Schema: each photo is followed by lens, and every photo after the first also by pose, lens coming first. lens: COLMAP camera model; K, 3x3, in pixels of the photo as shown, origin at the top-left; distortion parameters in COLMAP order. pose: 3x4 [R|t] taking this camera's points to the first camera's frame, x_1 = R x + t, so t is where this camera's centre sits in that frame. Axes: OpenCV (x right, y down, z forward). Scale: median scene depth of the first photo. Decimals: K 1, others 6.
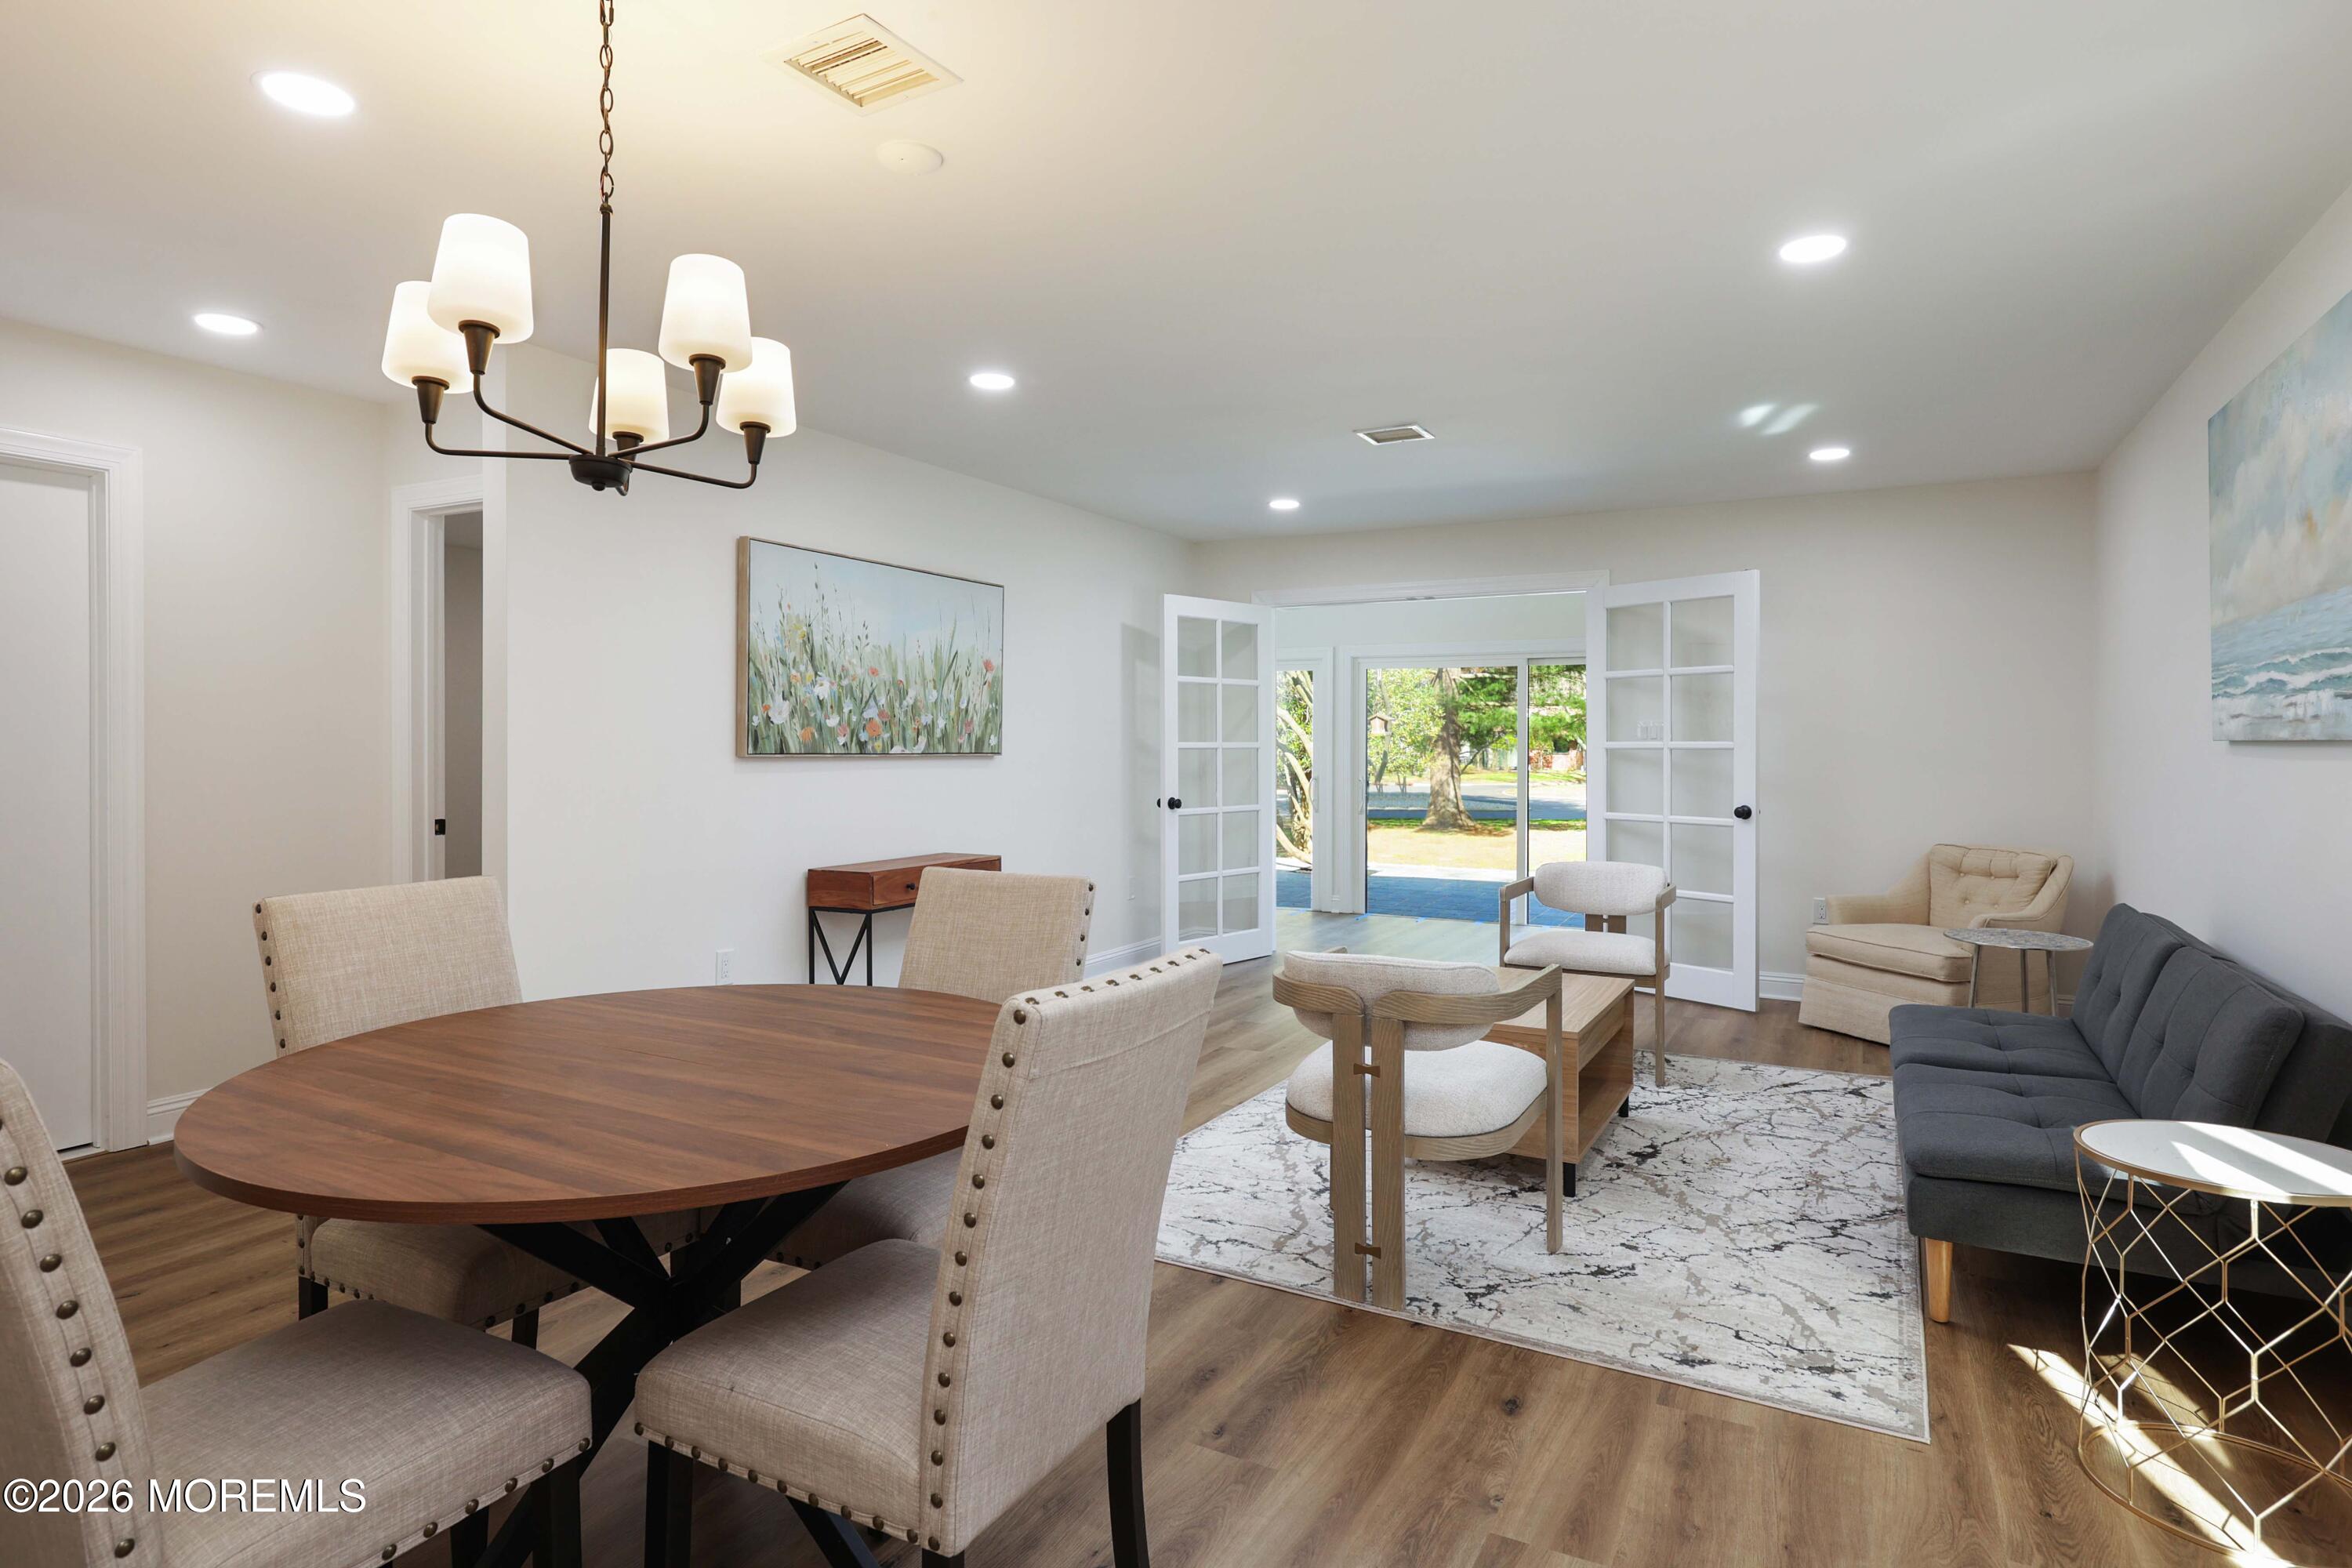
lens RADIAL K [[1296.0, 0, 1119.6], [0, 1296.0, 753.9], [0, 0, 1]] dist [-0.000882, 0.002875]
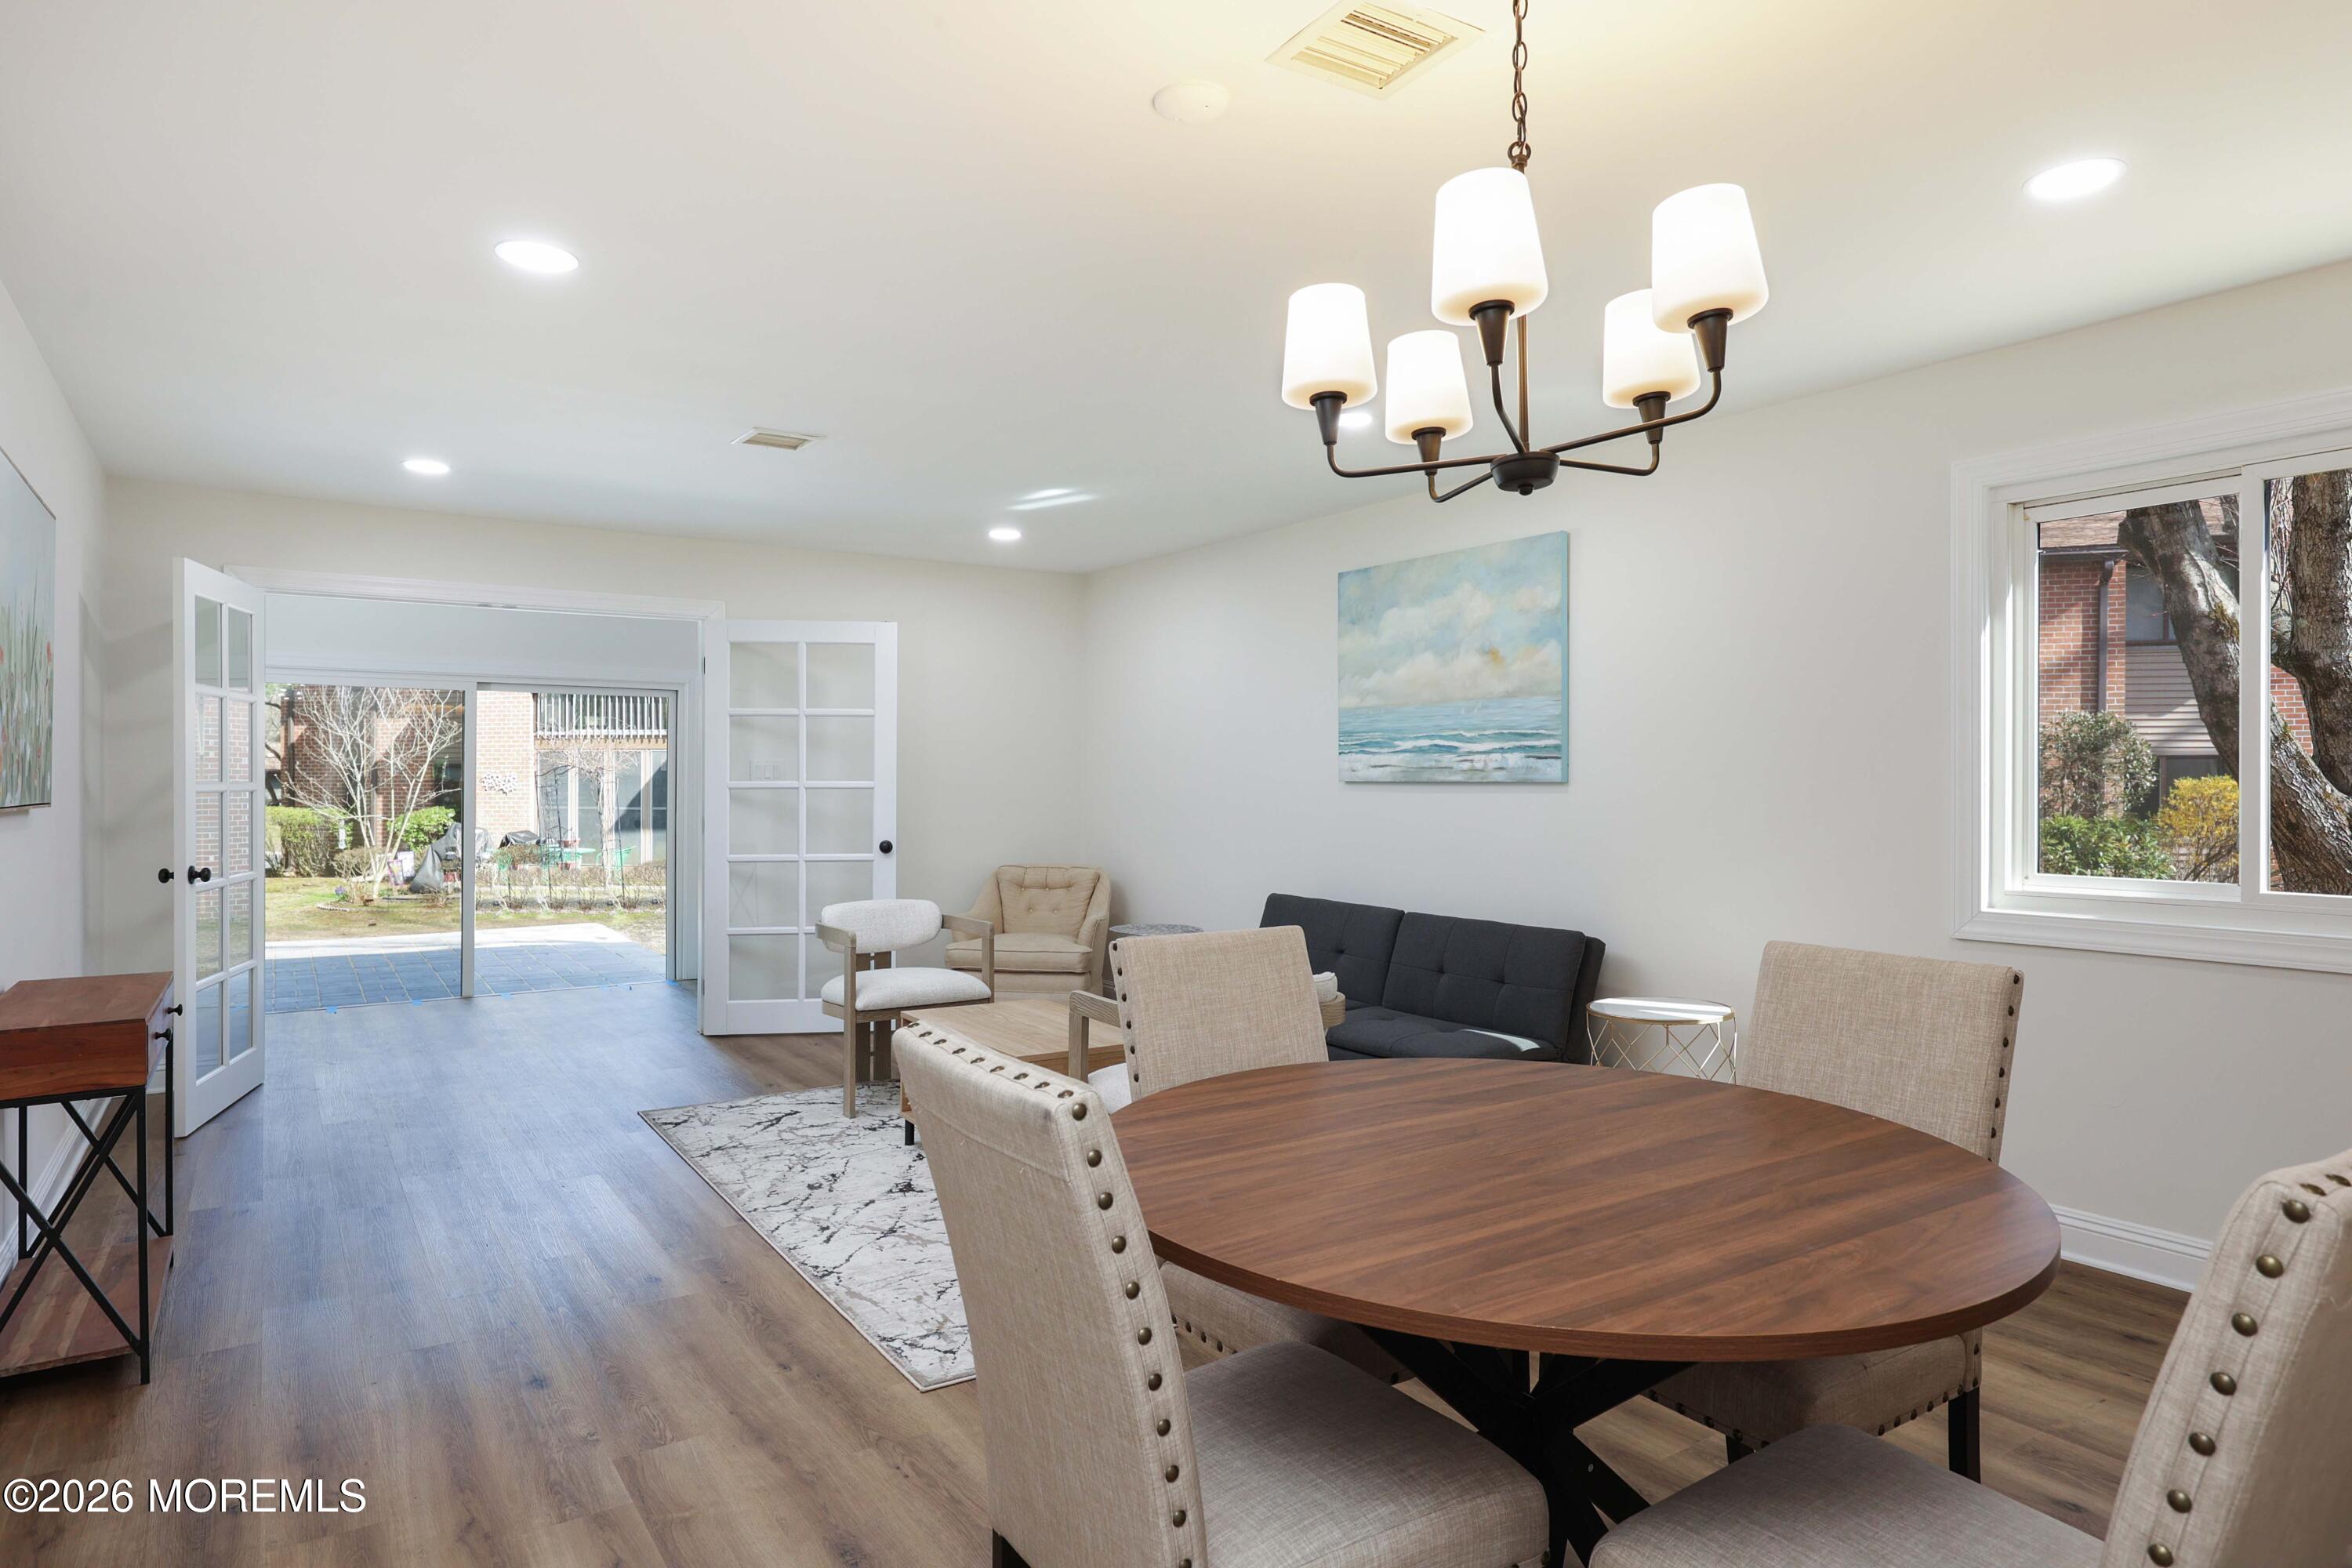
lens RADIAL K [[1383.0, 0, 1194.4], [0, 1383.0, 790.9], [0, 0, 1]] dist [0.001552, 0.000112]
pose [[0.435977, -0.007756, 0.899925, -0.490446], [0.007407, 0.999960, 0.005030, -0.005923], [-0.899928, 0.004473, 0.436017, 0.301314]]
